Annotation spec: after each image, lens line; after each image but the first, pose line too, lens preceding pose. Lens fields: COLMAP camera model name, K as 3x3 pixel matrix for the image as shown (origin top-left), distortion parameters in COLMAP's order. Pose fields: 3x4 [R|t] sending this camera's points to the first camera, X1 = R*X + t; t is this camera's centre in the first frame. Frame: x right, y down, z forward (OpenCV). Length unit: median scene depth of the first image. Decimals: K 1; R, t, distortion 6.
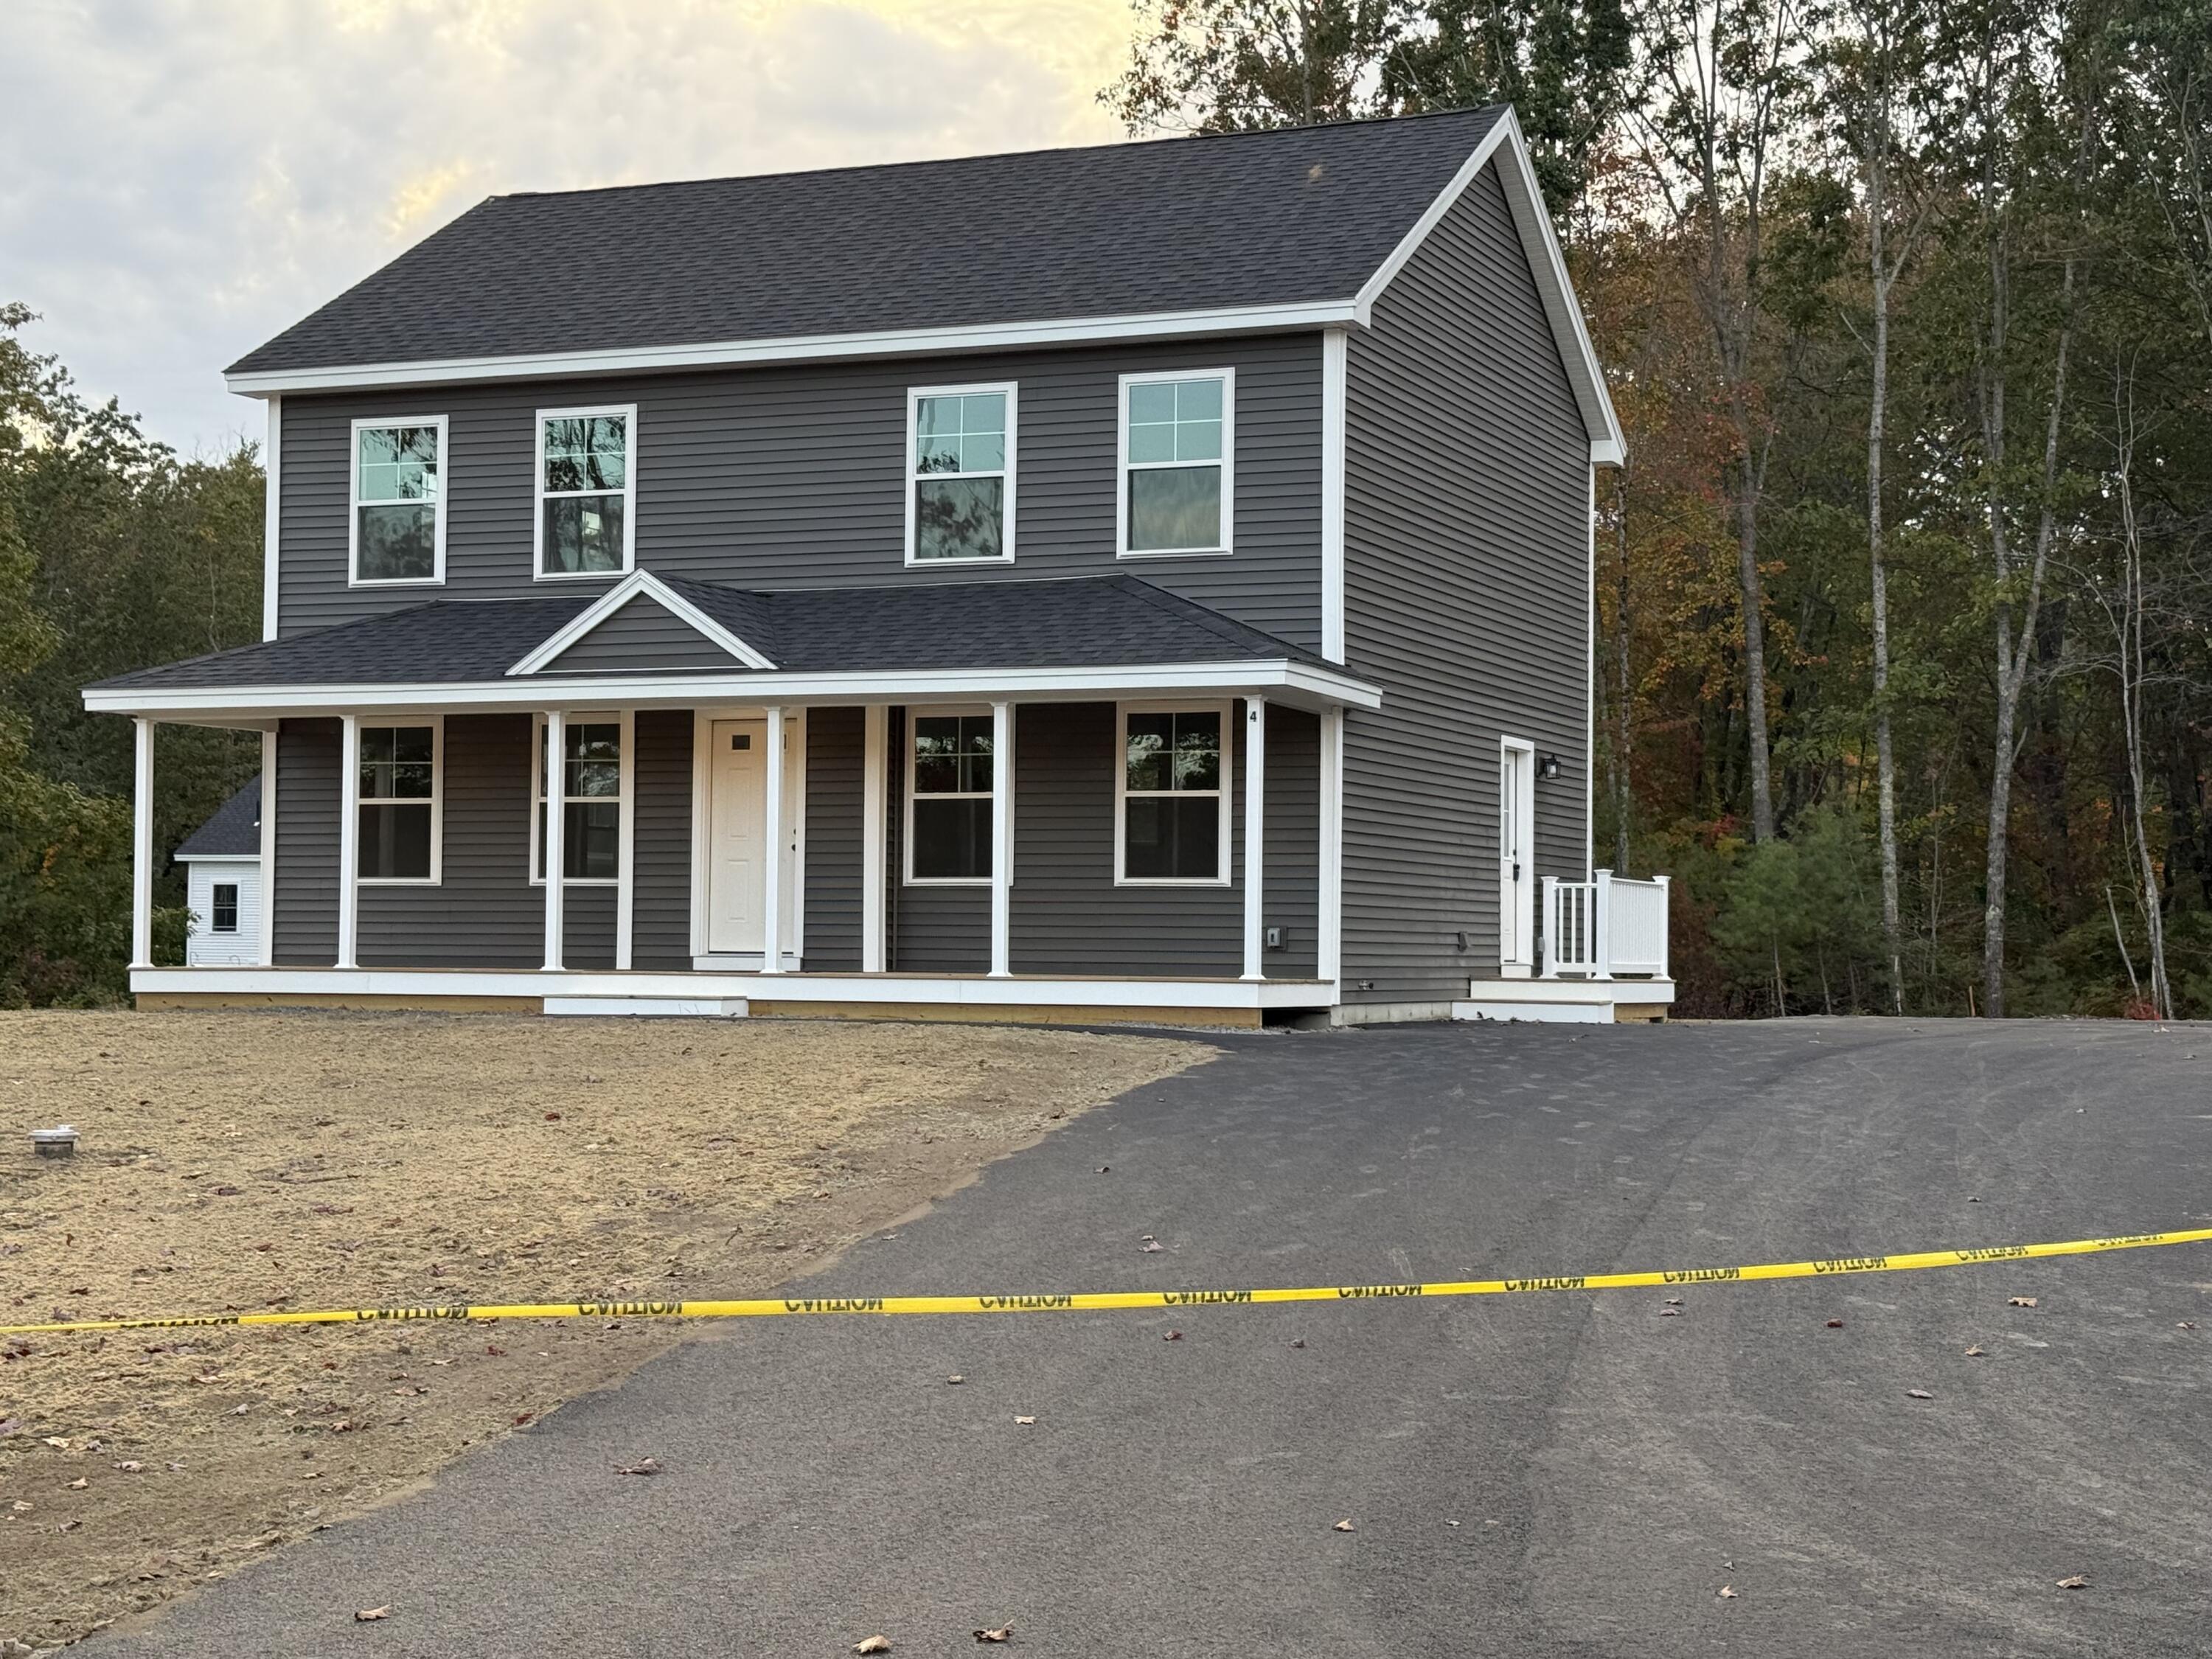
lens RADIAL K [[3407.4, 0, 1159.1], [0, 3407.4, 832.1], [0, 0, 1]] dist [0.127602, 0.000000]
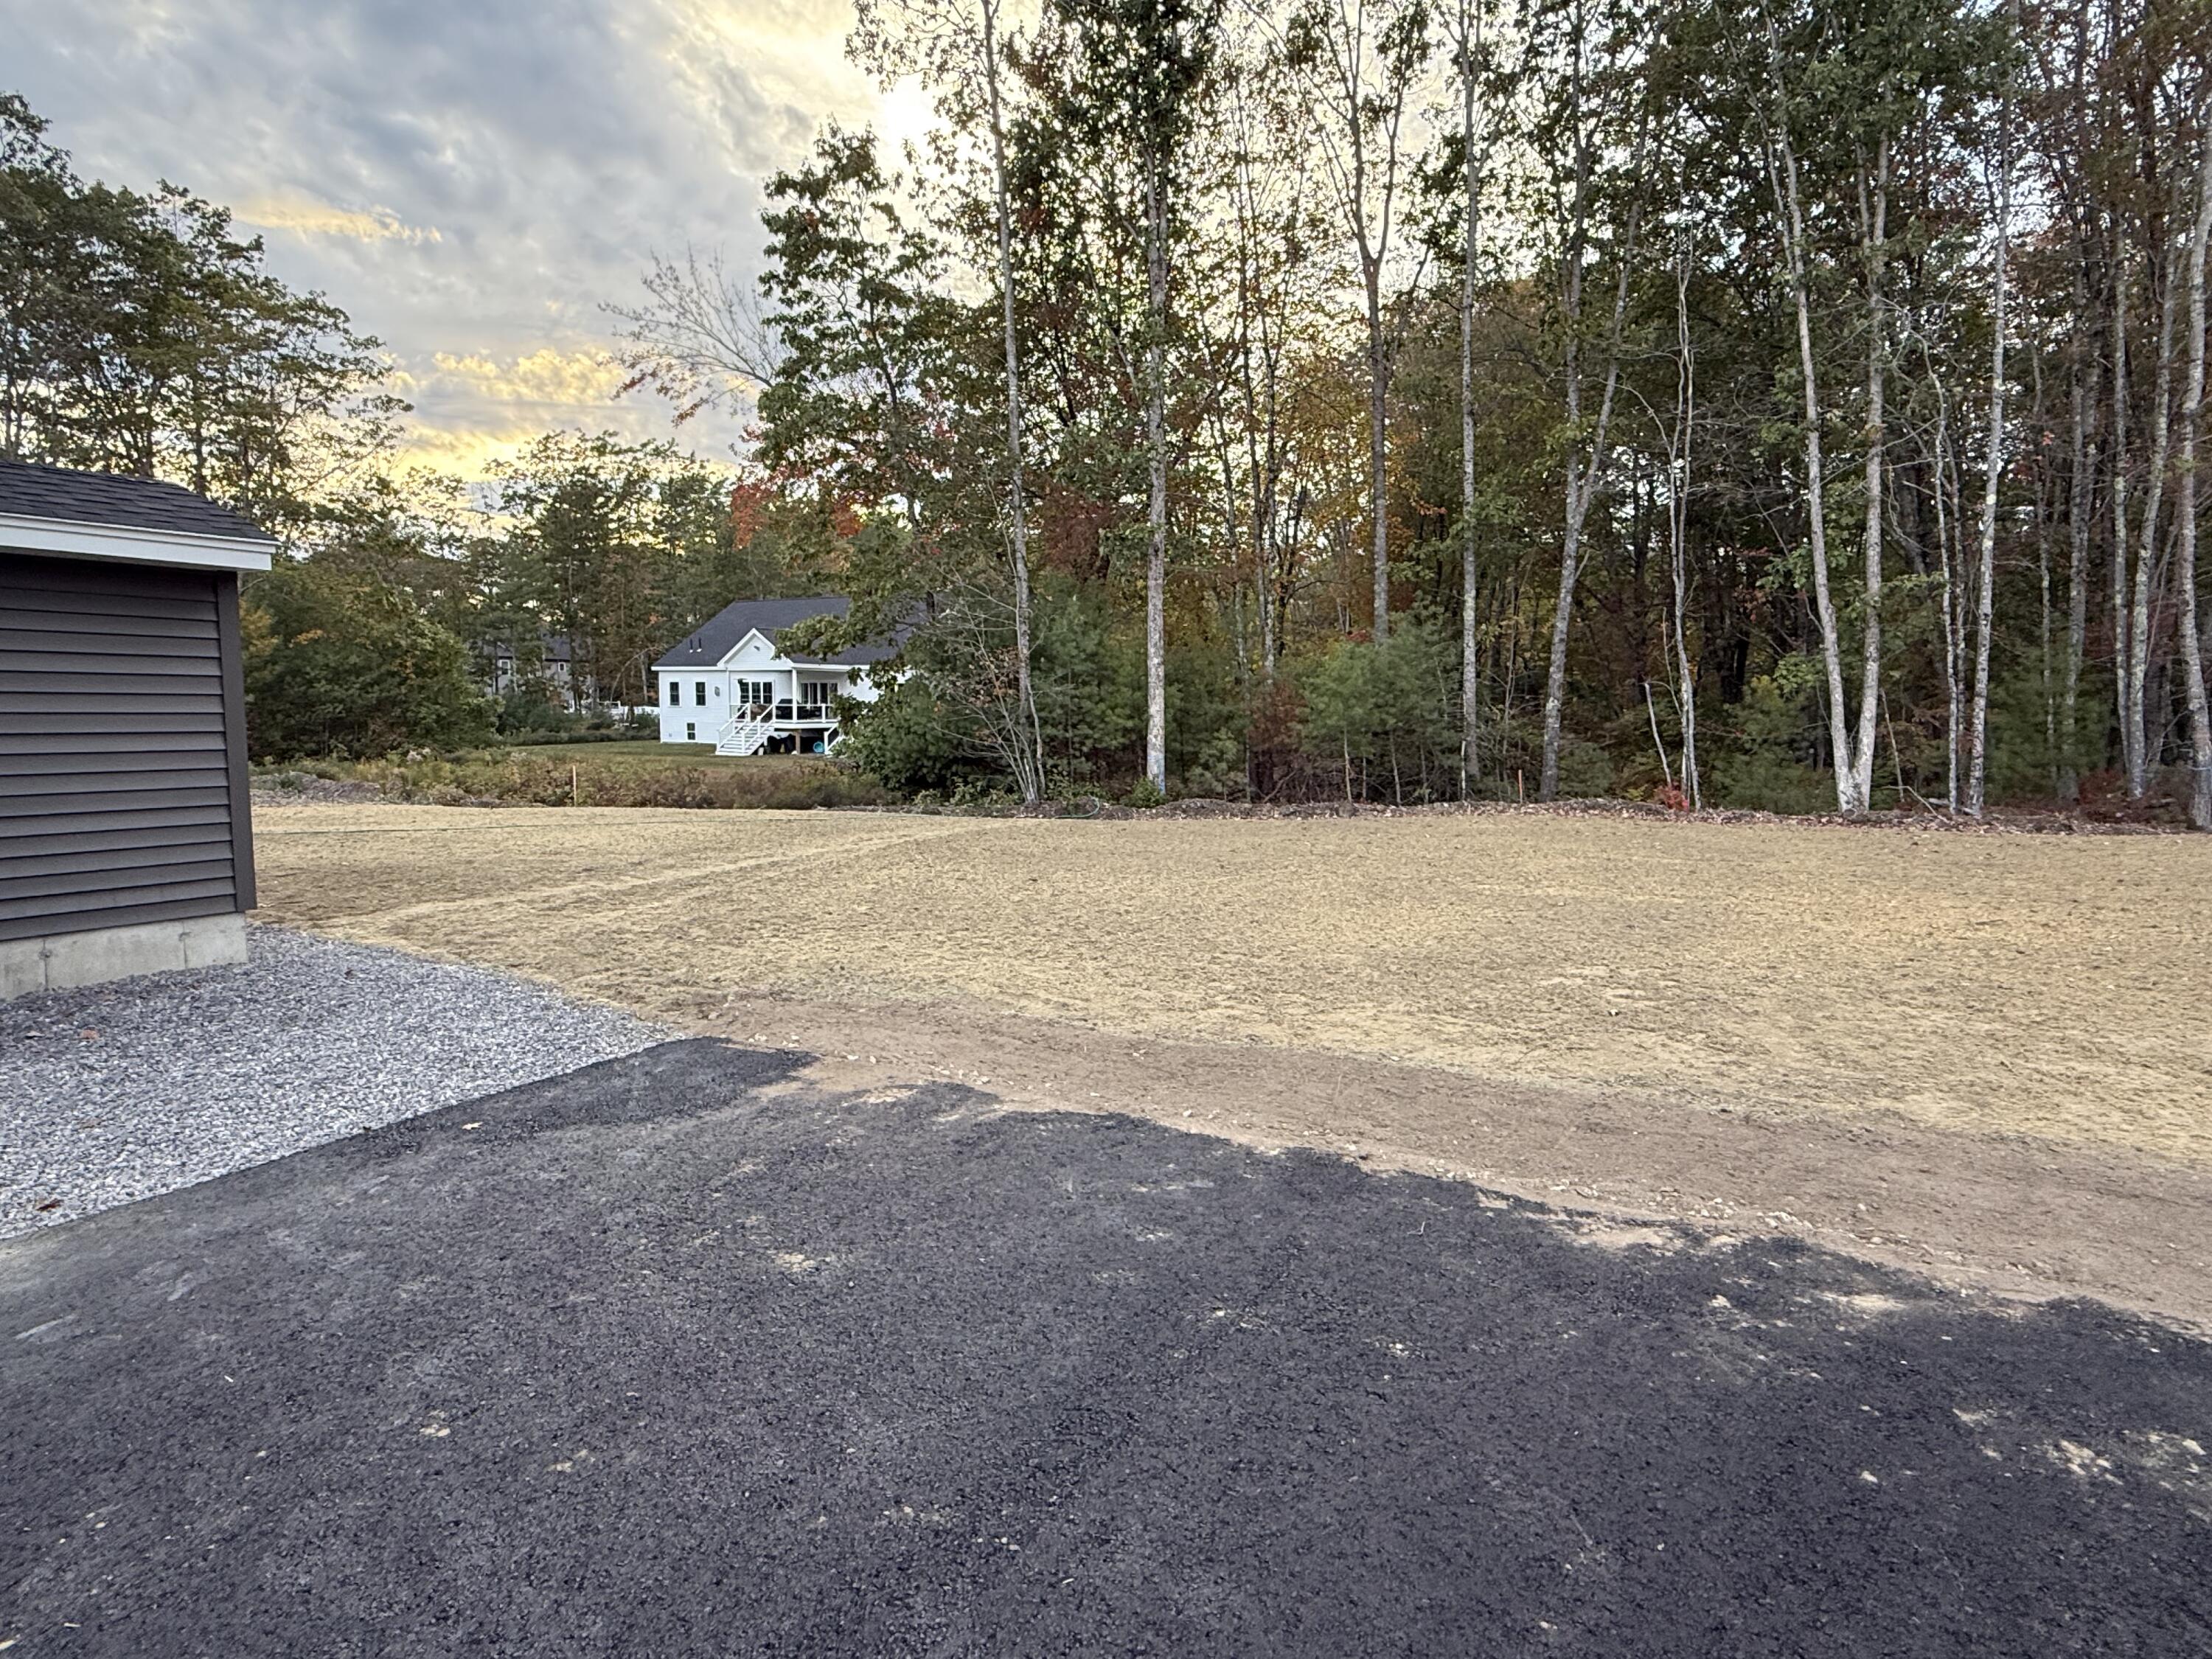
lens RADIAL K [[1243.1, 0, 1117.3], [0, 1243.1, 835.5], [0, 0, 1]] dist [-0.003422, -0.000241]
pose [[0.989149, 0.015634, -0.146085, 0.447309], [0.004826, 0.990328, 0.138662, 0.022073], [0.146839, -0.137863, 0.979506, 1.547911]]
